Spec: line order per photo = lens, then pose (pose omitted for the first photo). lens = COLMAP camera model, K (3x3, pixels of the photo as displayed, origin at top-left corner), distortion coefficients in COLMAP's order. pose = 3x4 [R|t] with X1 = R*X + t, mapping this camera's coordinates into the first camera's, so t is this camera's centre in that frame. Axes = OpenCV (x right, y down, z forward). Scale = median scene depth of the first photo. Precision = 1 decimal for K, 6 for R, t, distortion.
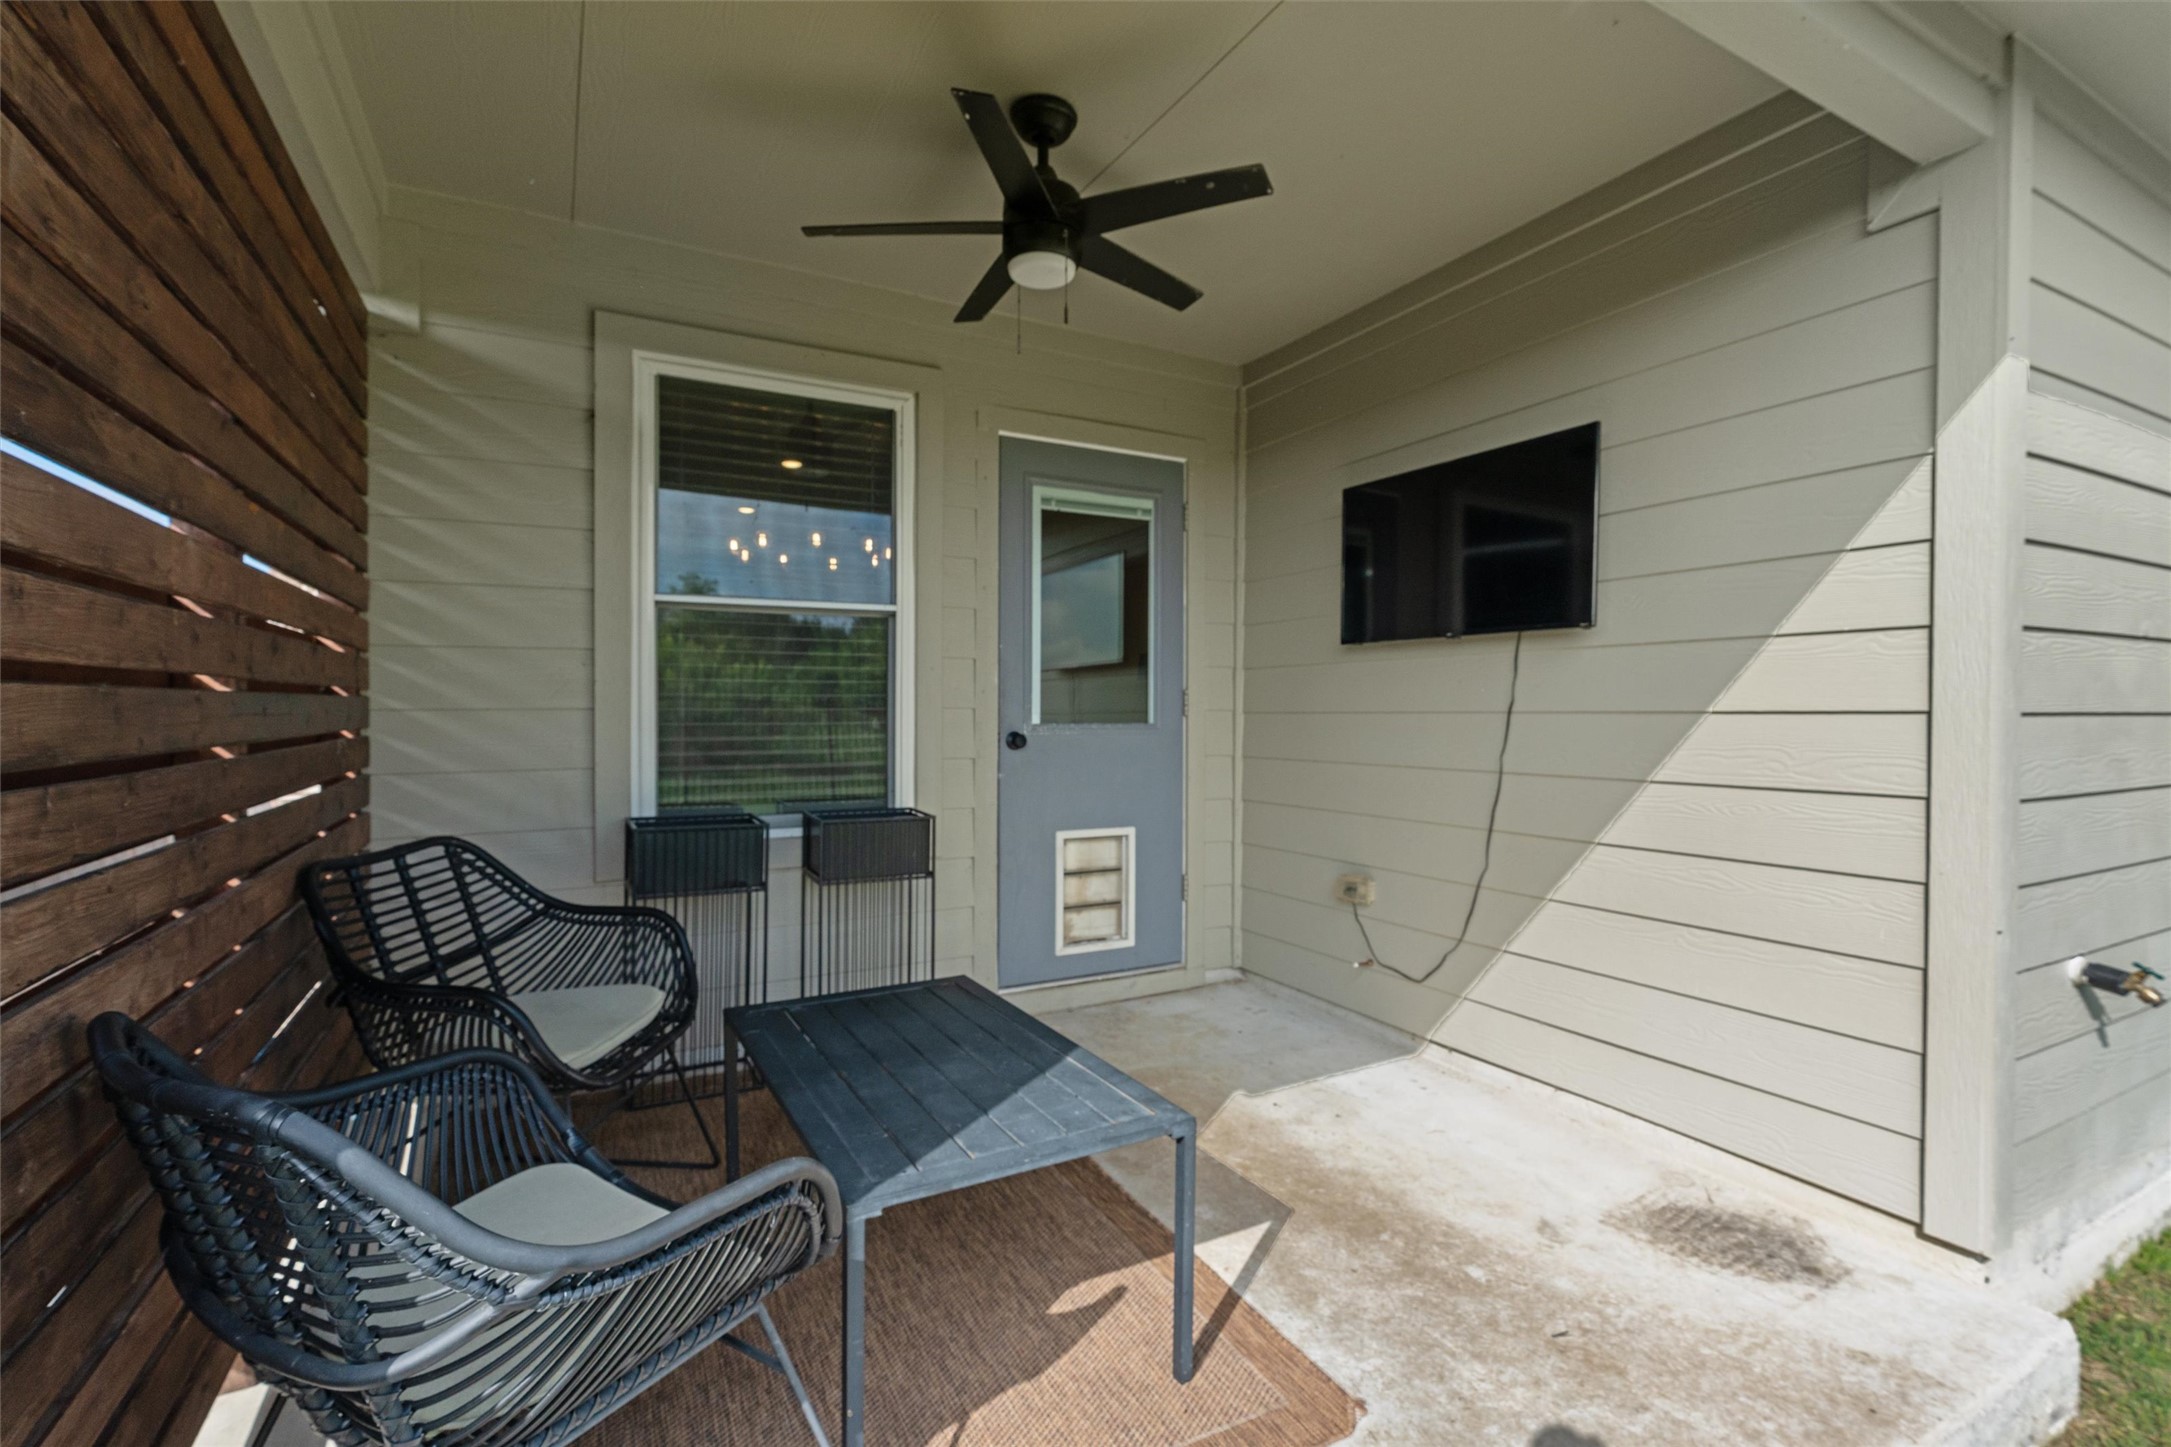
lens RADIAL K [[988.2, 0, 1085.5], [0, 988.2, 723.5], [0, 0, 1]] dist [-0.007059, 0.001161]
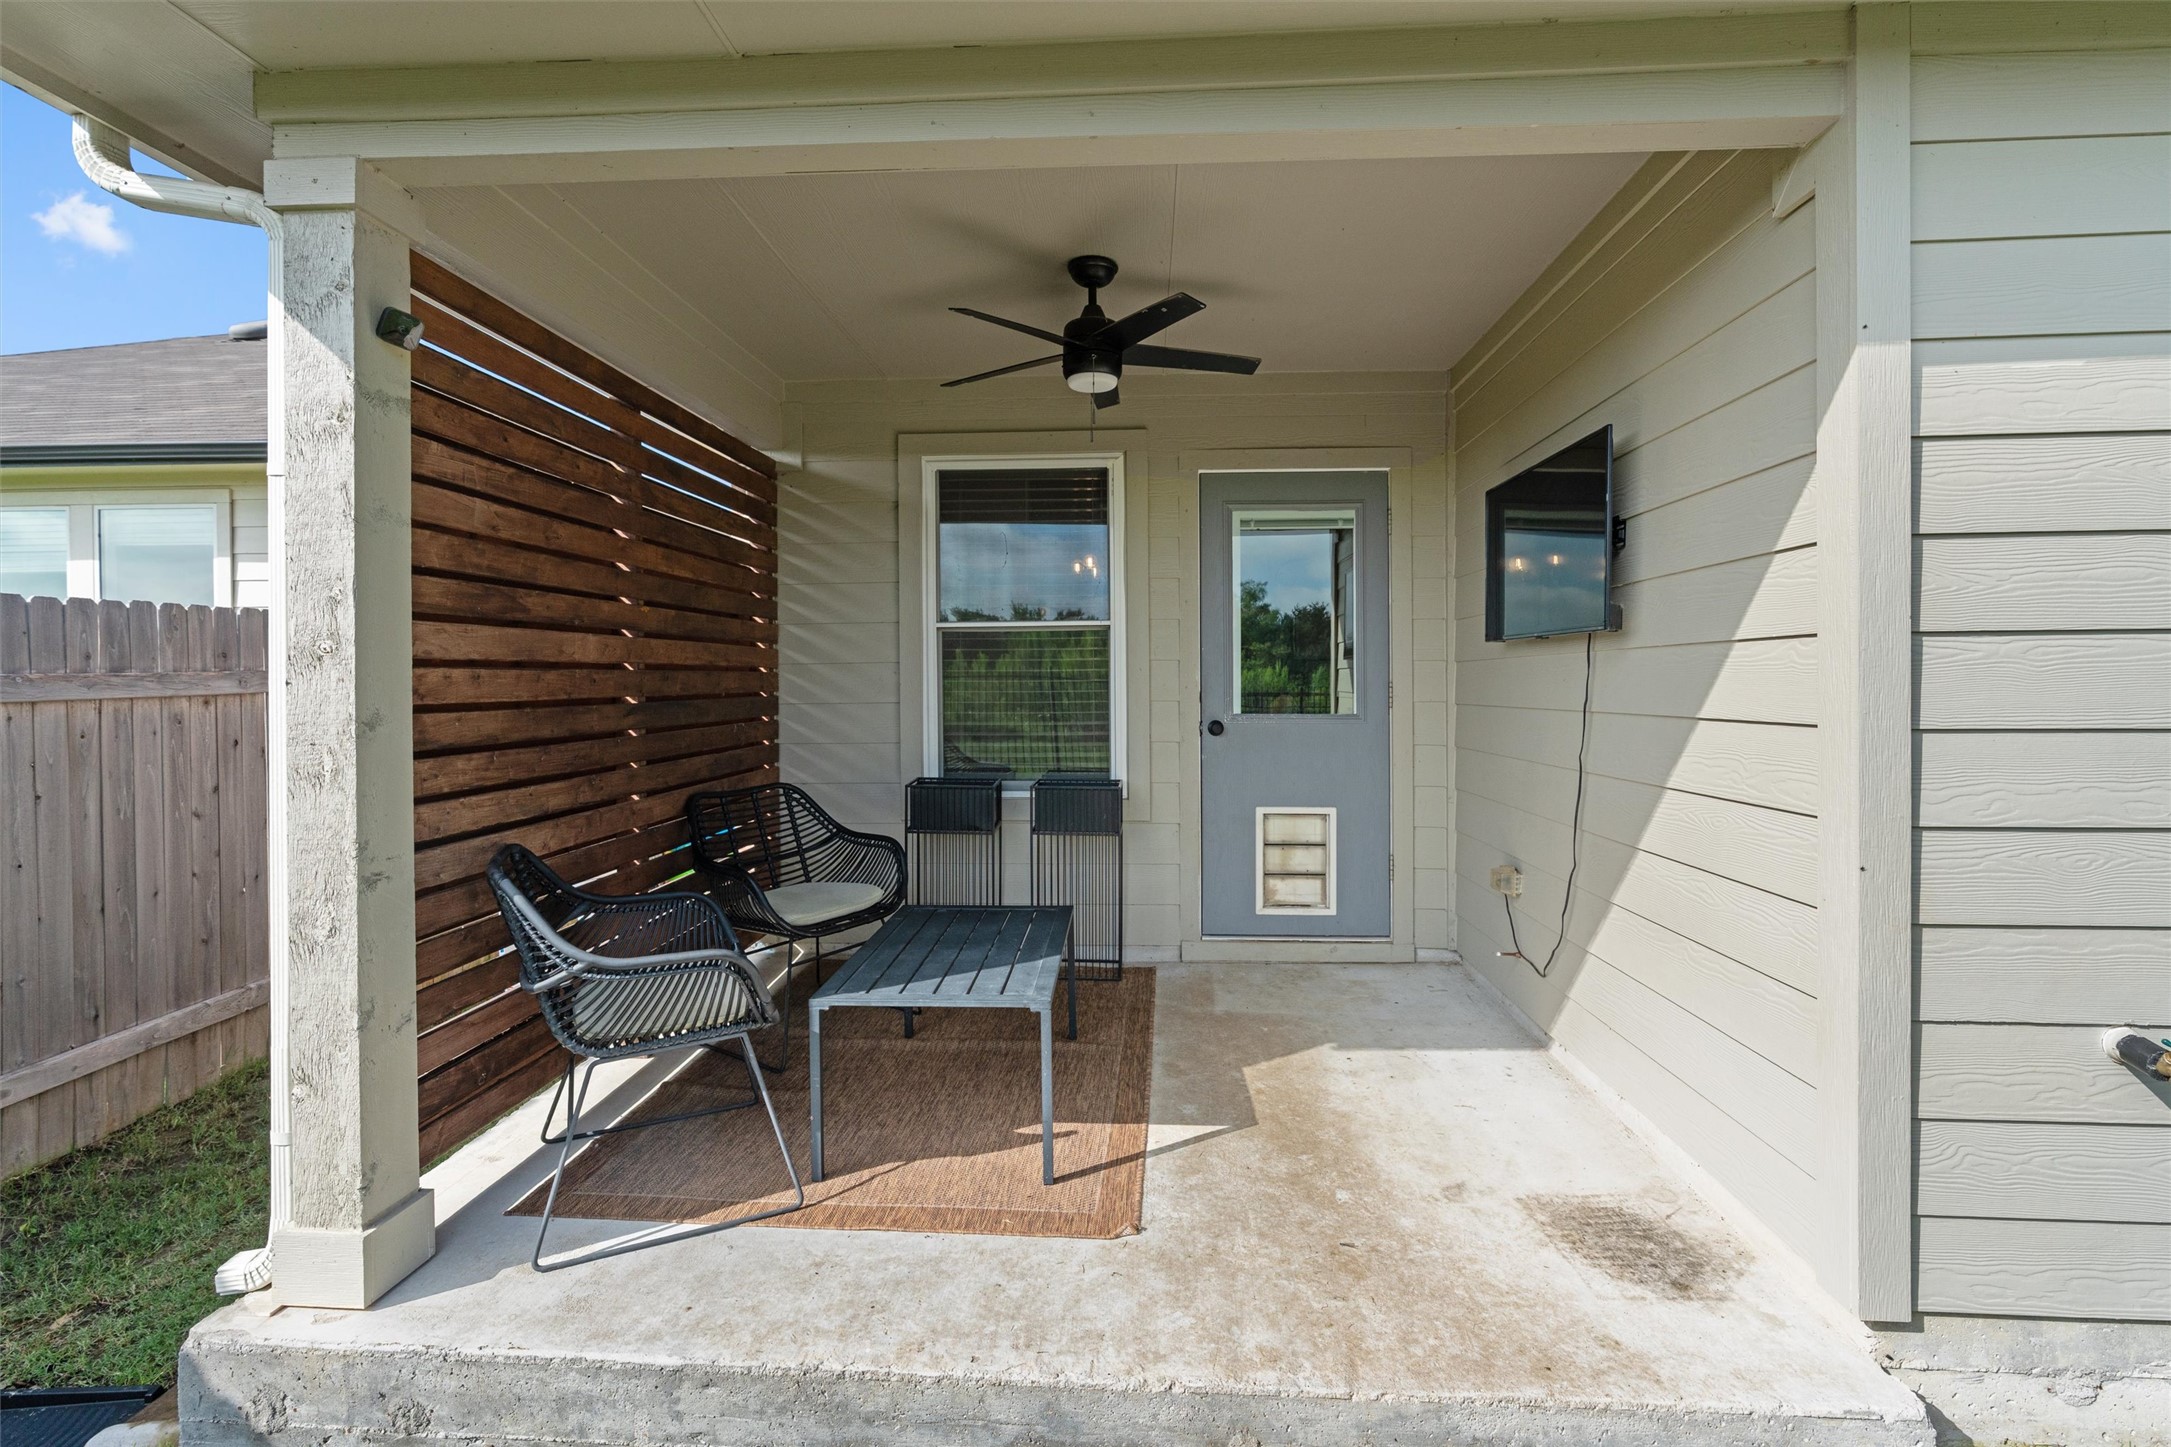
lens RADIAL K [[993.2, 0, 1081.2], [0, 993.2, 690.3], [0, 0, 1]] dist [-0.002552, 0.000113]
pose [[0.847817, -0.000242, -0.530289, 0.544076], [-0.001878, 0.999992, -0.003459, -0.029830], [0.530285, 0.003928, 0.847810, -0.124524]]
